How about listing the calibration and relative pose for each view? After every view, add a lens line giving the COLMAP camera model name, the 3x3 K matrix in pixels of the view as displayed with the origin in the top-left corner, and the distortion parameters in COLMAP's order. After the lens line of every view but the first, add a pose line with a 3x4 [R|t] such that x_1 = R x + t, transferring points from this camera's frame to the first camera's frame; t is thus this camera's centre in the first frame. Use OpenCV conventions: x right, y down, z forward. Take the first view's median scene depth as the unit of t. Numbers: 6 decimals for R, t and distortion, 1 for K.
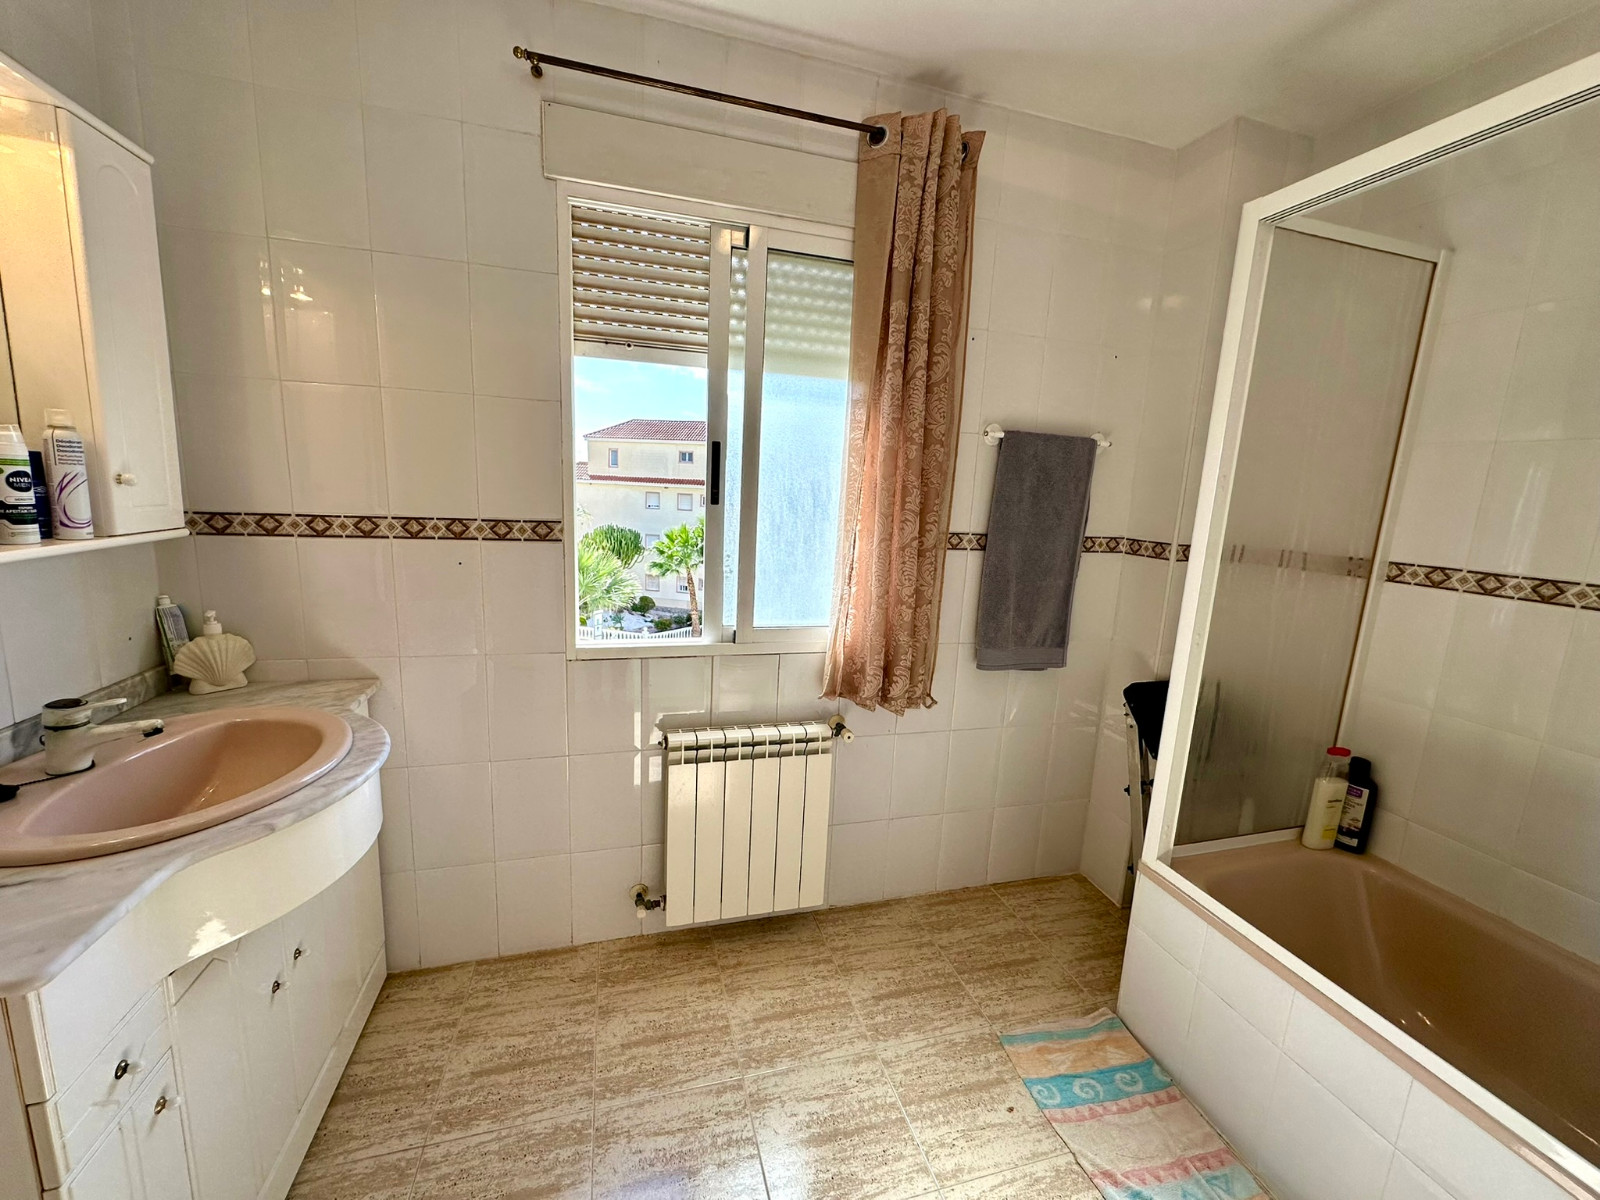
lens RADIAL K [[631.2, 0, 803.7], [0, 631.2, 596.9], [0, 0, 1]] dist [-0.007599, 0.000716]
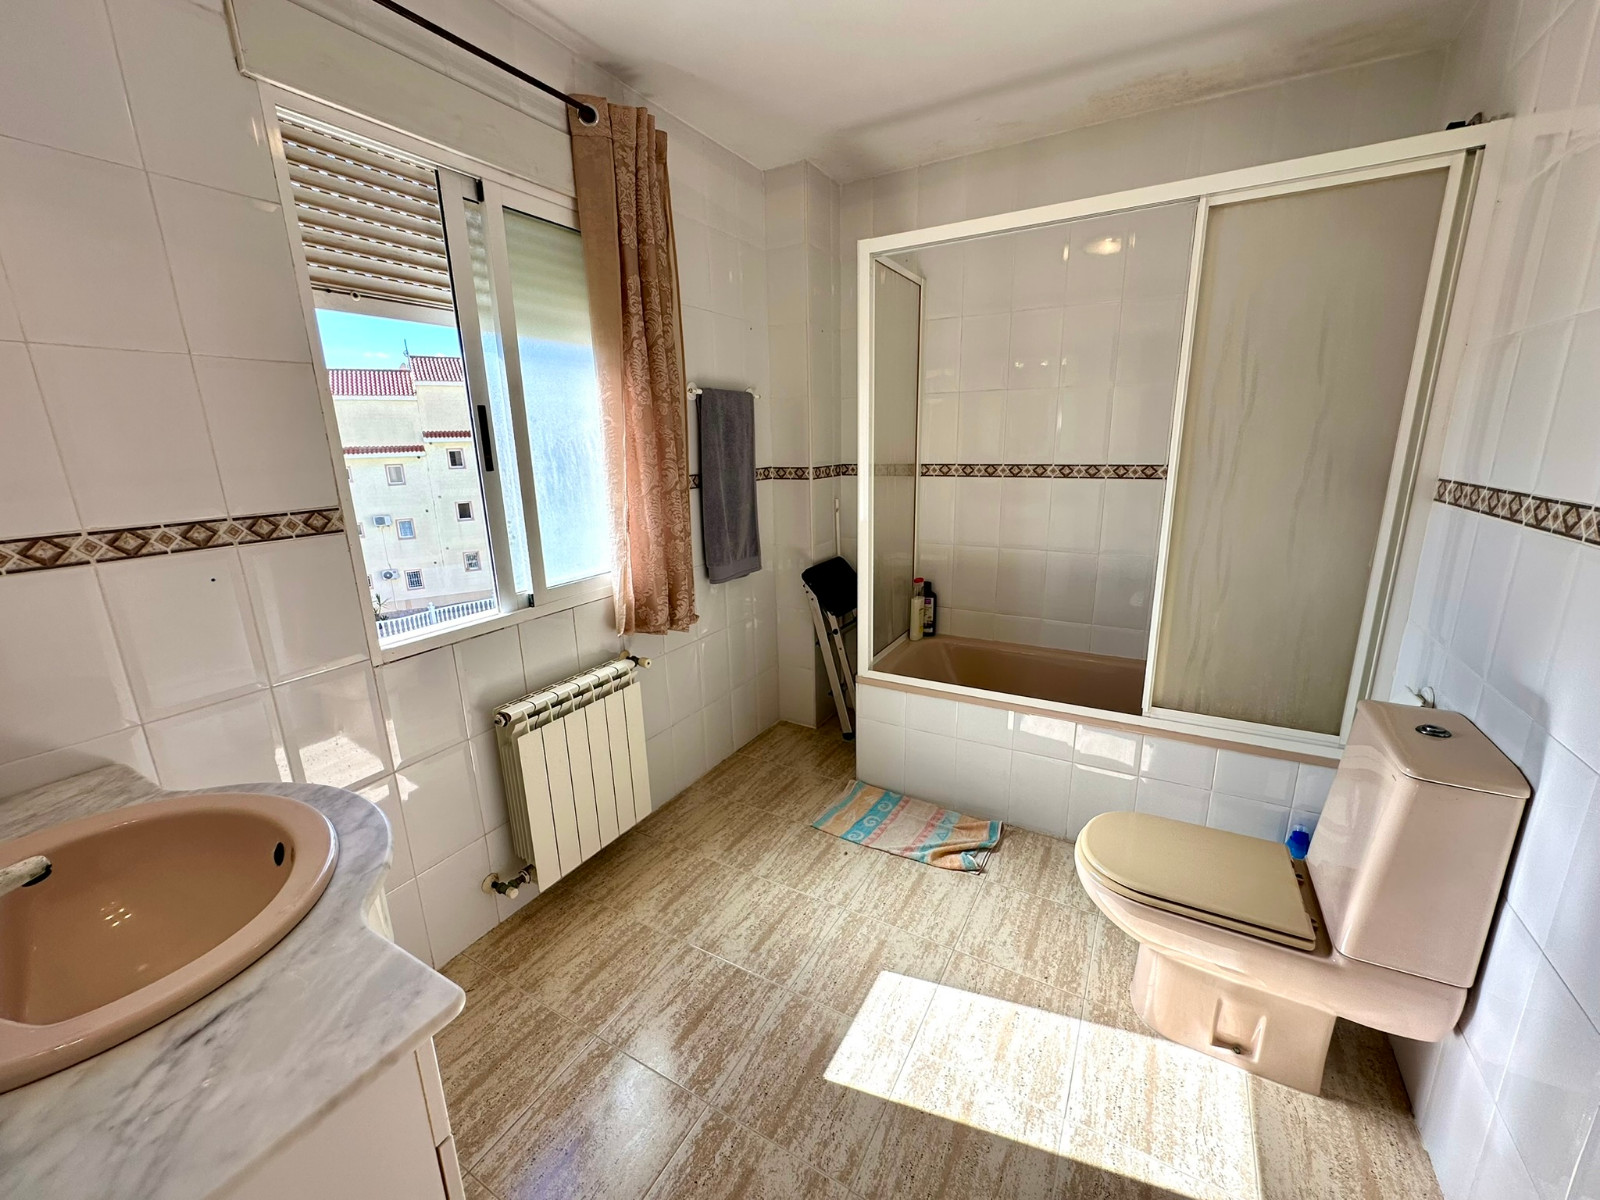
lens RADIAL K [[631.2, 0, 797.1], [0, 631.2, 593.0], [0, 0, 1]] dist [-0.007599, 0.000716]
pose [[0.720364, -0.226398, 0.655606, -0.511644], [0.174498, 0.973981, 0.144607, -0.023075], [-0.671287, 0.010232, 0.741127, -0.037333]]
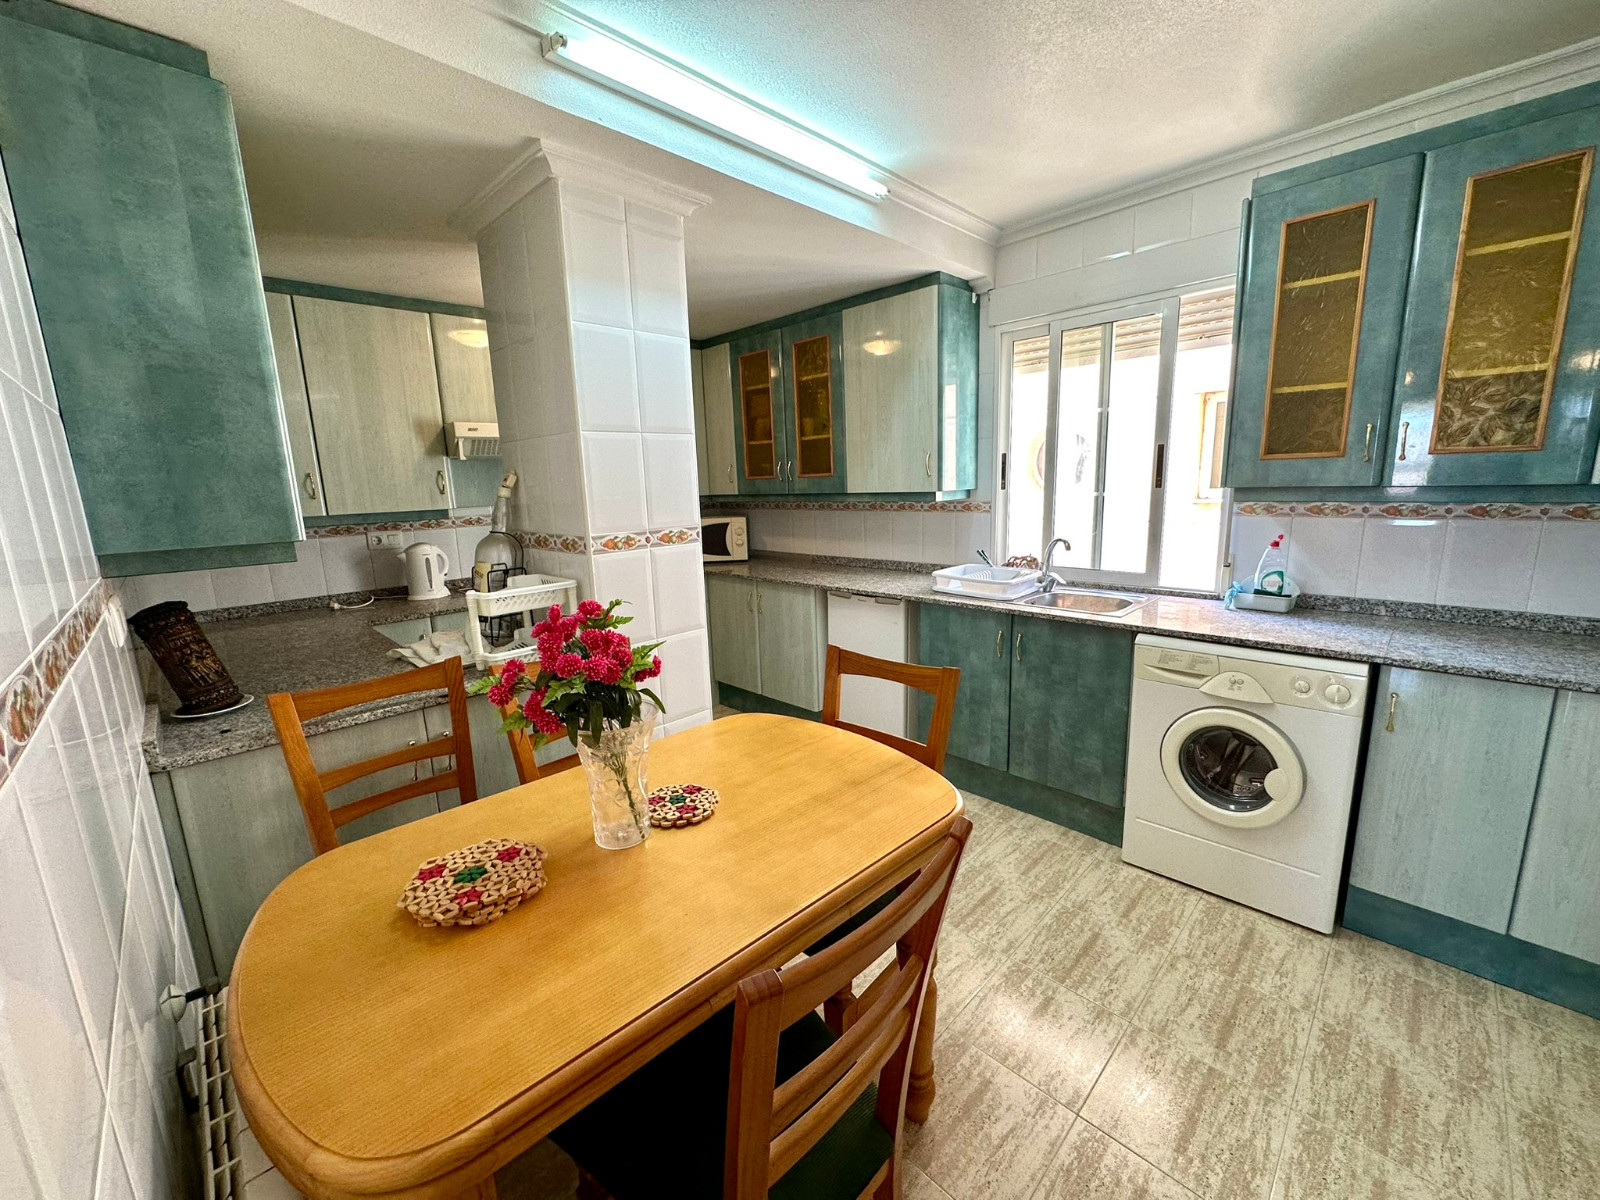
lens RADIAL K [[631.2, 0, 799.5], [0, 631.2, 615.2], [0, 0, 1]] dist [-0.007599, 0.000716]
pose [[0.871143, -0.173933, 0.459192, -0.554186], [0.153692, 0.984757, 0.081433, -0.023000], [-0.466357, -0.000366, 0.884597, -0.049665]]
